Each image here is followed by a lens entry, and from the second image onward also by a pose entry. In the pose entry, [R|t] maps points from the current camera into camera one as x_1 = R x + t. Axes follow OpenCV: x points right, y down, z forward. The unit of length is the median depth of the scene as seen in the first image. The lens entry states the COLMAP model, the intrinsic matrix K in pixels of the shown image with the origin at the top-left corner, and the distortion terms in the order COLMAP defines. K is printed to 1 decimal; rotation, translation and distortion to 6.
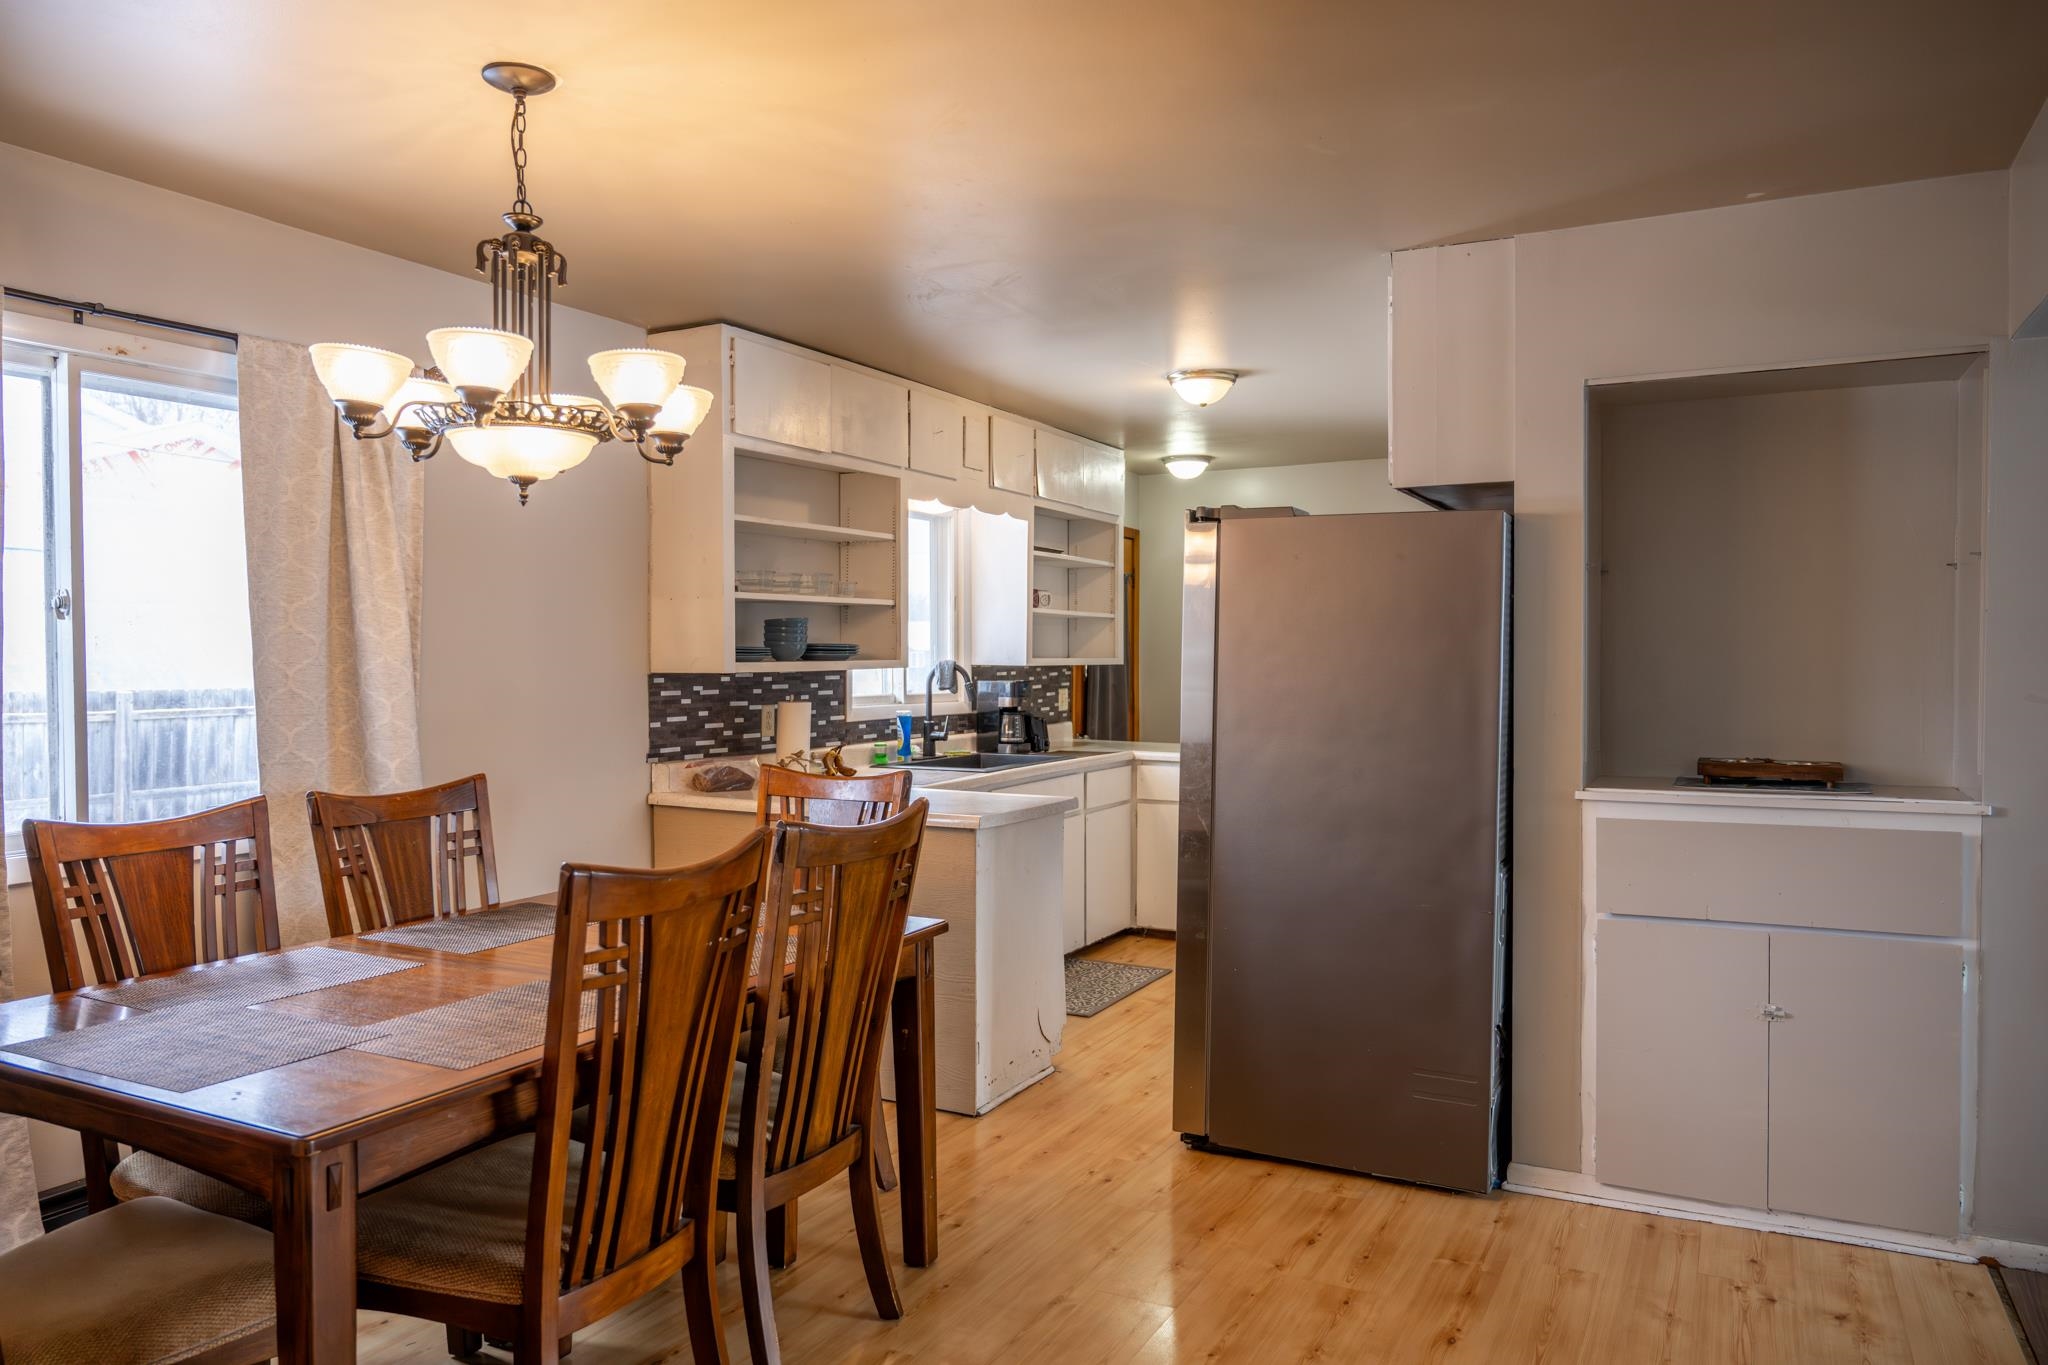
lens RADIAL K [[1383.0, 0, 1006.5], [0, 1383.0, 678.5], [0, 0, 1]] dist [-0.005778, 0.004891]
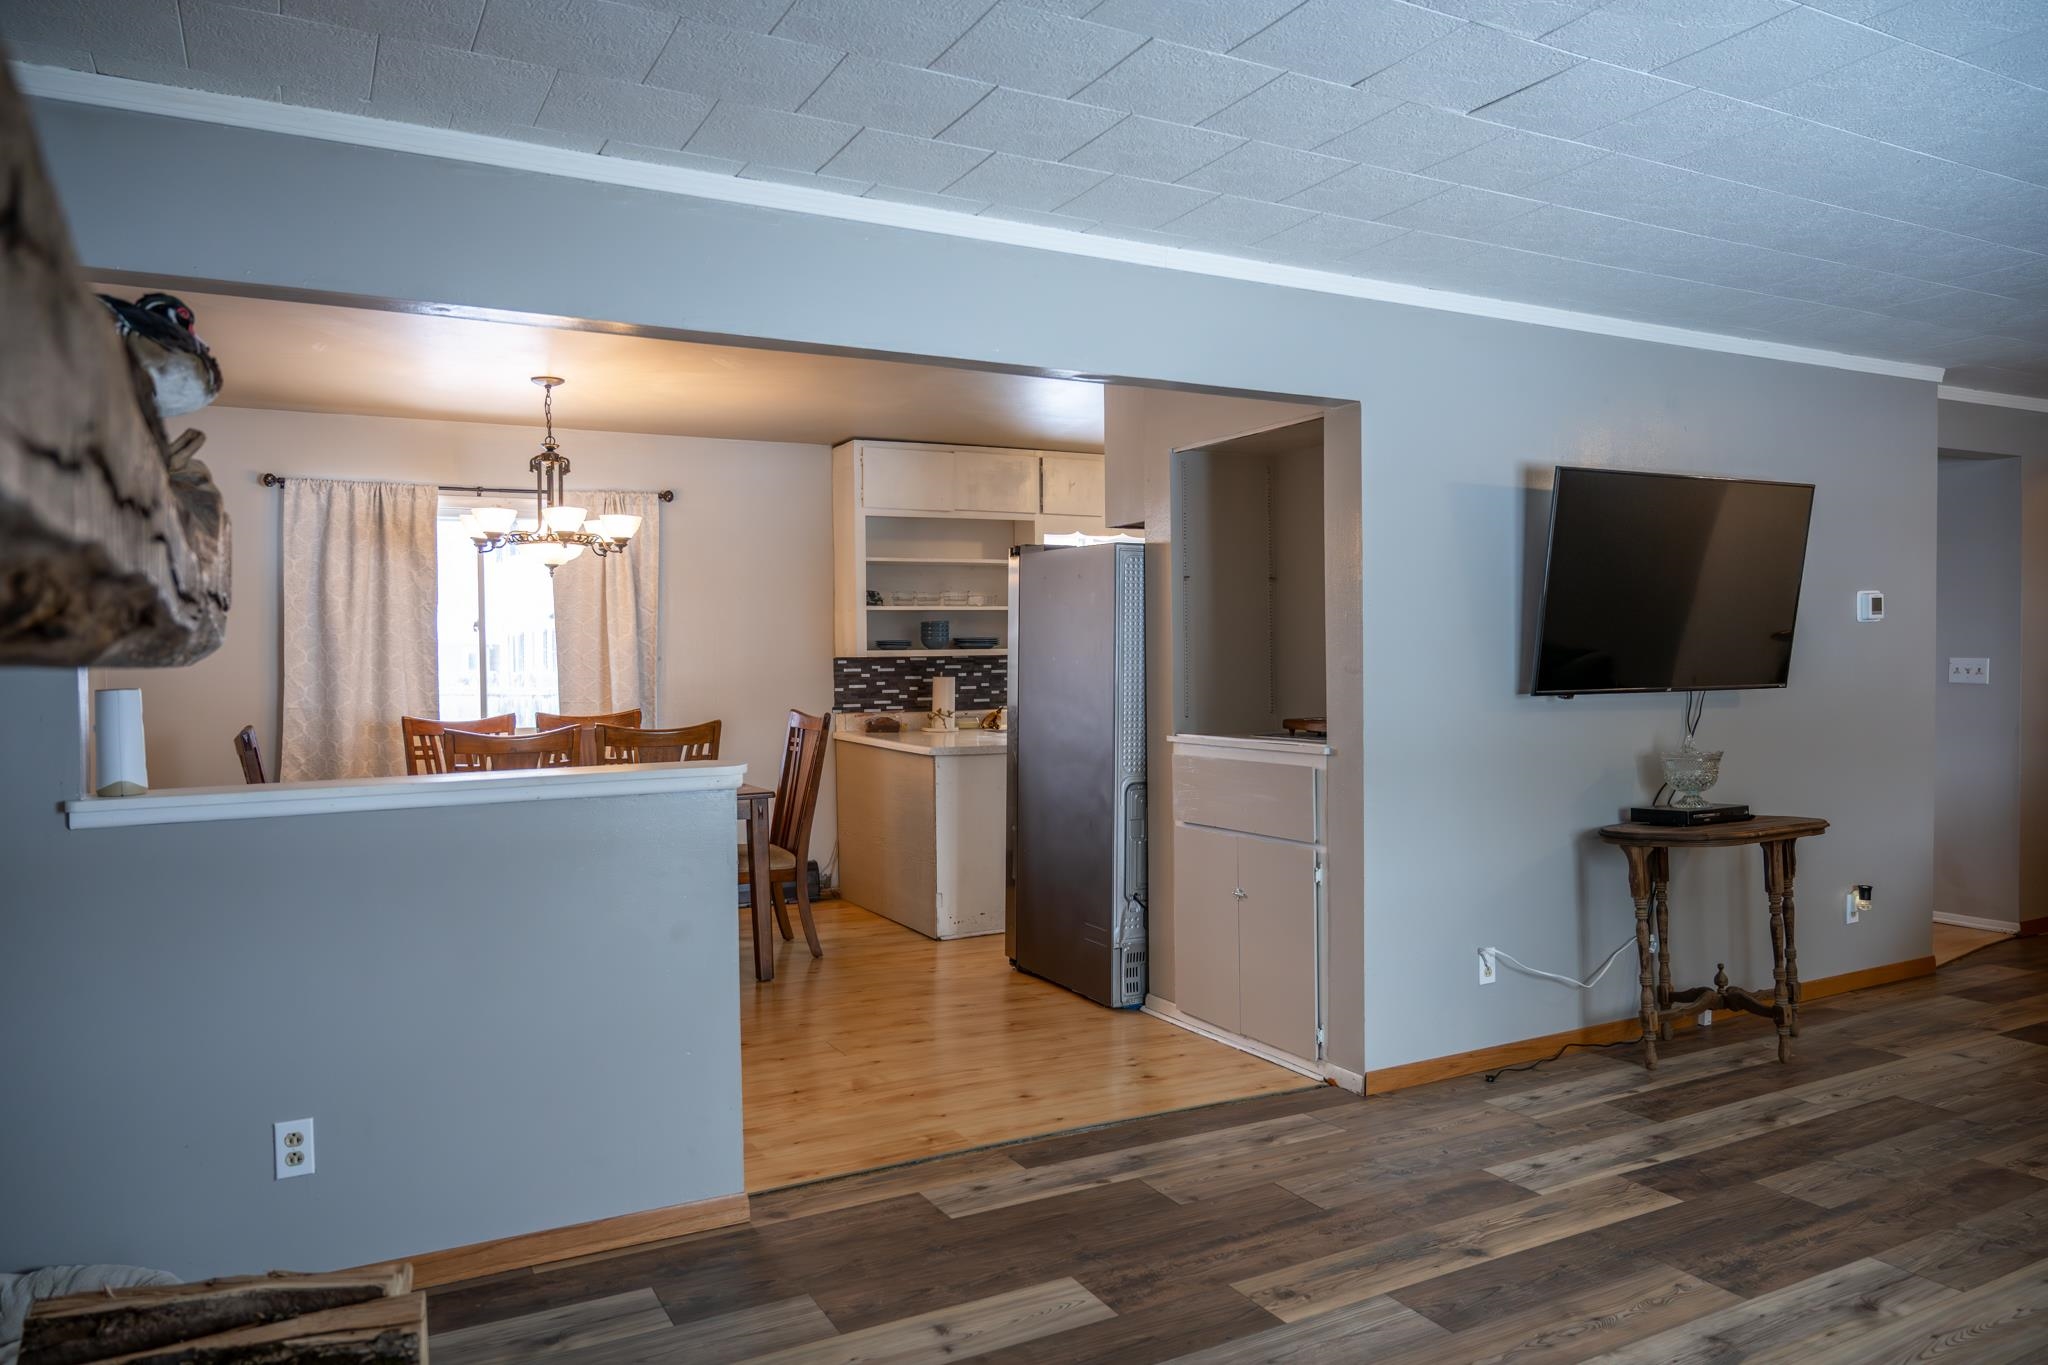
lens RADIAL K [[1383.0, 0, 1009.2], [0, 1383.0, 680.7], [0, 0, 1]] dist [-0.005778, 0.004891]
pose [[0.817772, 0.005916, -0.575511, 0.842944], [-0.001774, 0.999968, 0.007760, 0.010482], [0.575539, -0.005325, 0.817757, -0.204258]]
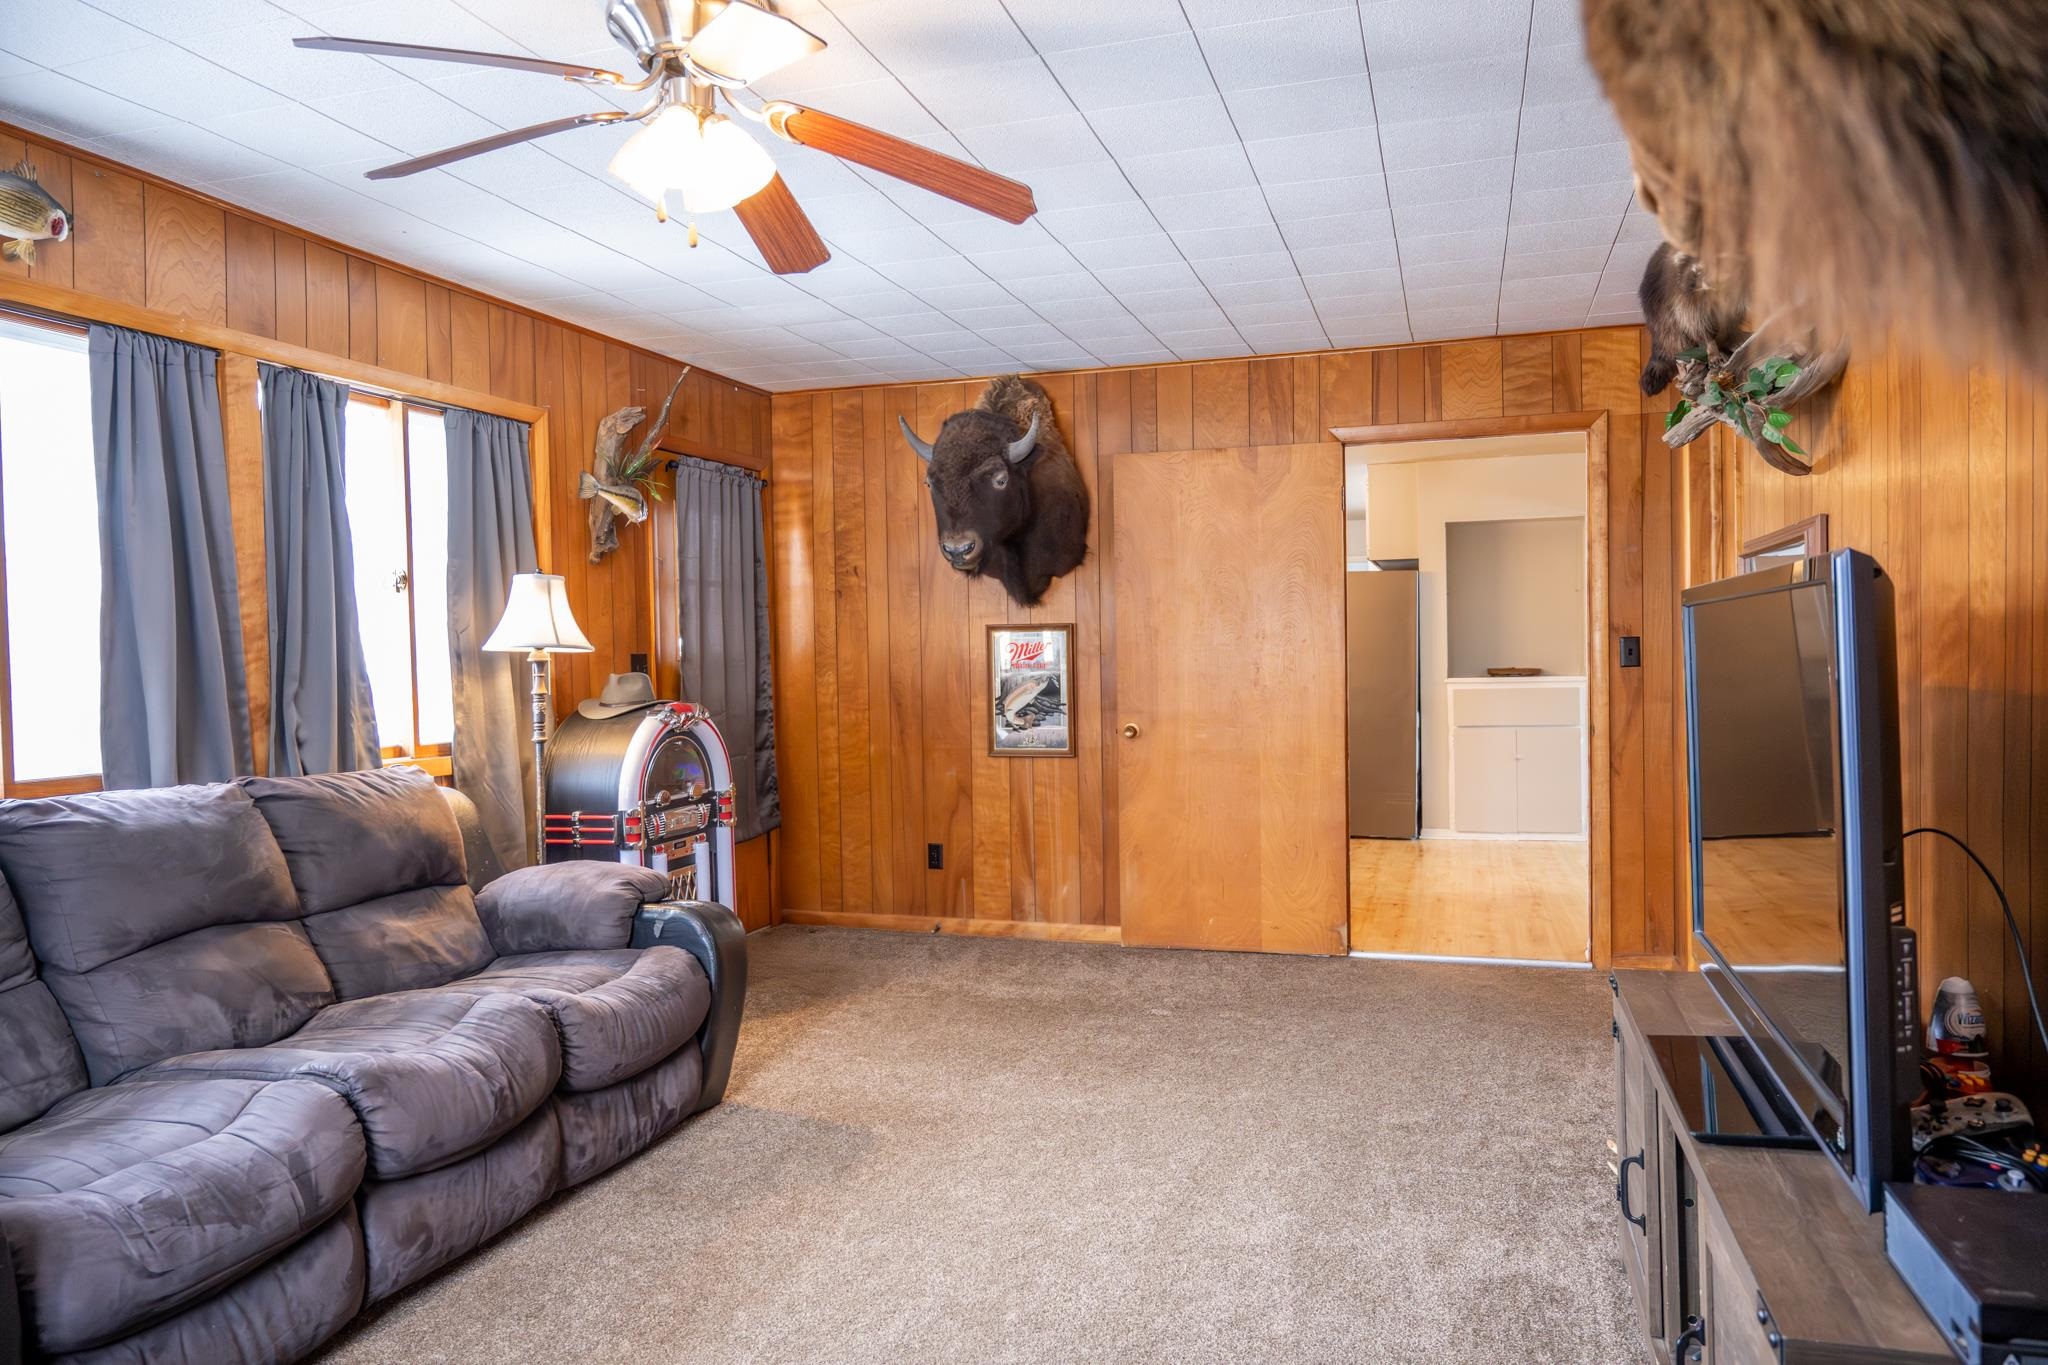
lens RADIAL K [[1383.0, 0, 1022.4], [0, 1383.0, 675.9], [0, 0, 1]] dist [-0.005778, 0.004891]
pose [[0.987415, -0.024462, 0.156248, -0.587540], [0.024575, 0.999697, 0.001211, 0.038534], [-0.156230, 0.002644, 0.987717, -1.089169]]
